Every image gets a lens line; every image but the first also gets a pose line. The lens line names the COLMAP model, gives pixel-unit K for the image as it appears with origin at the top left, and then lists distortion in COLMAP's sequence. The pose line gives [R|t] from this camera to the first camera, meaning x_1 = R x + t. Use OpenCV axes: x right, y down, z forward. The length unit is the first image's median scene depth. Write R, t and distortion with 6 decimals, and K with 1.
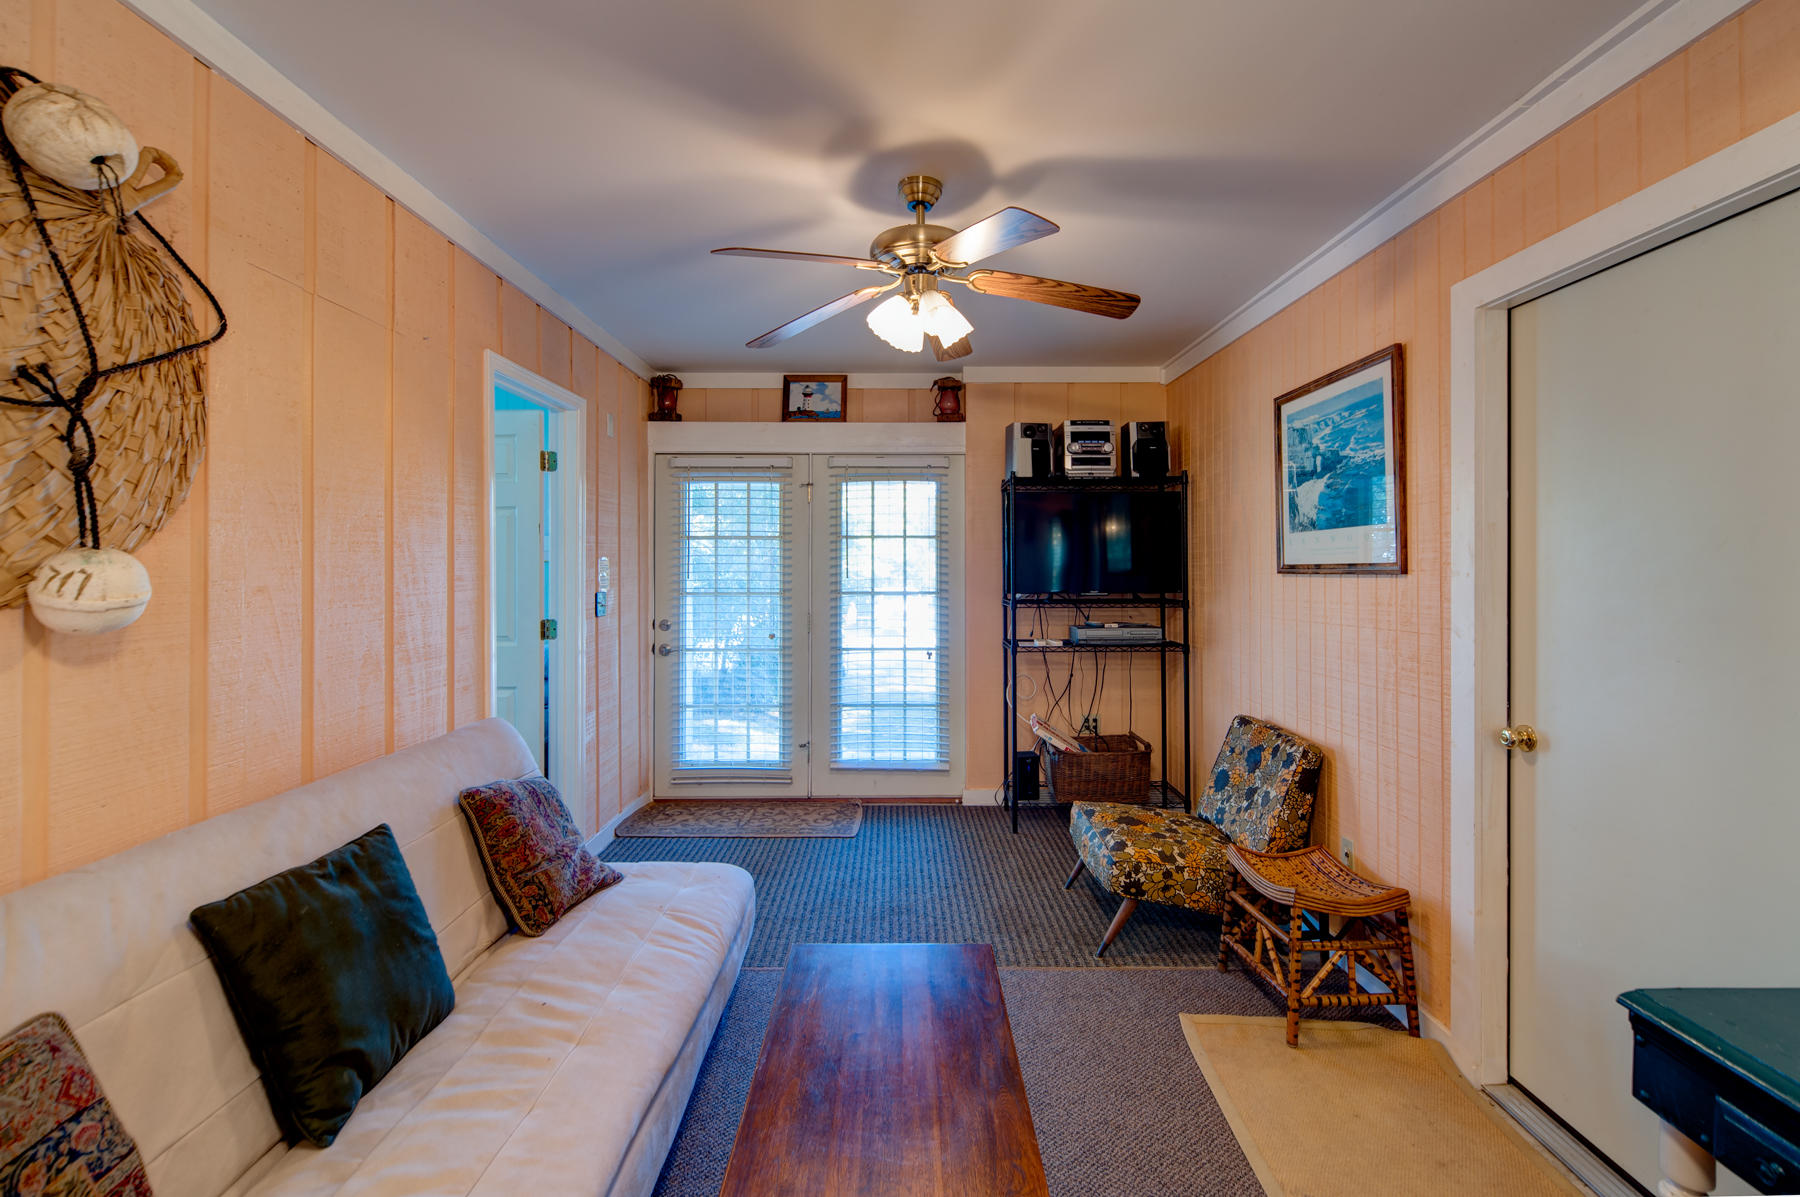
lens RADIAL K [[782.8, 0, 911.4], [0, 782.8, 563.0], [0, 0, 1]] dist [-0.000282, -0.000930]
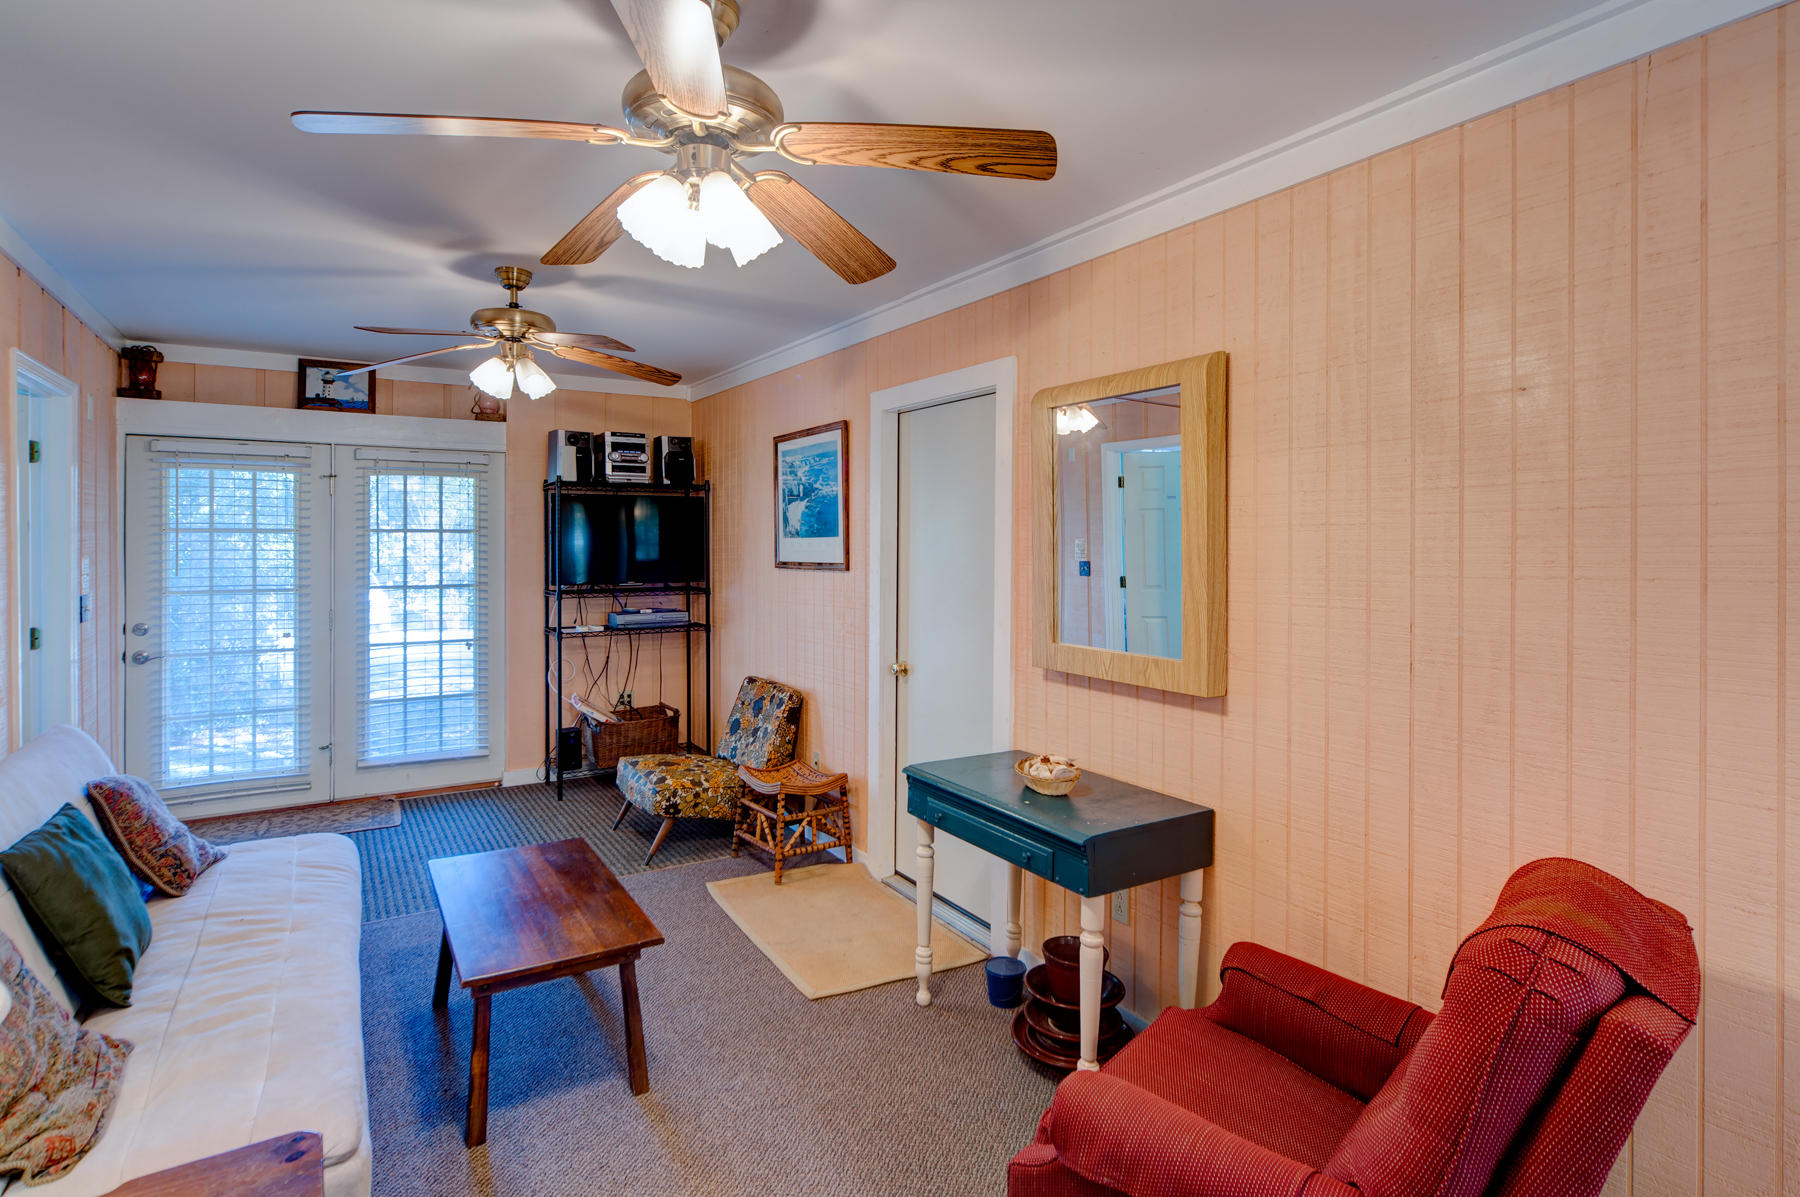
lens RADIAL K [[925.4, 0, 893.7], [0, 925.4, 537.2], [0, 0, 1]] dist [-0.002513, -0.000504]
pose [[0.854699, 0.003446, 0.519113, -0.180036], [-0.004585, 0.999989, 0.000911, -0.040868], [-0.519104, -0.003158, 0.854705, -0.456462]]
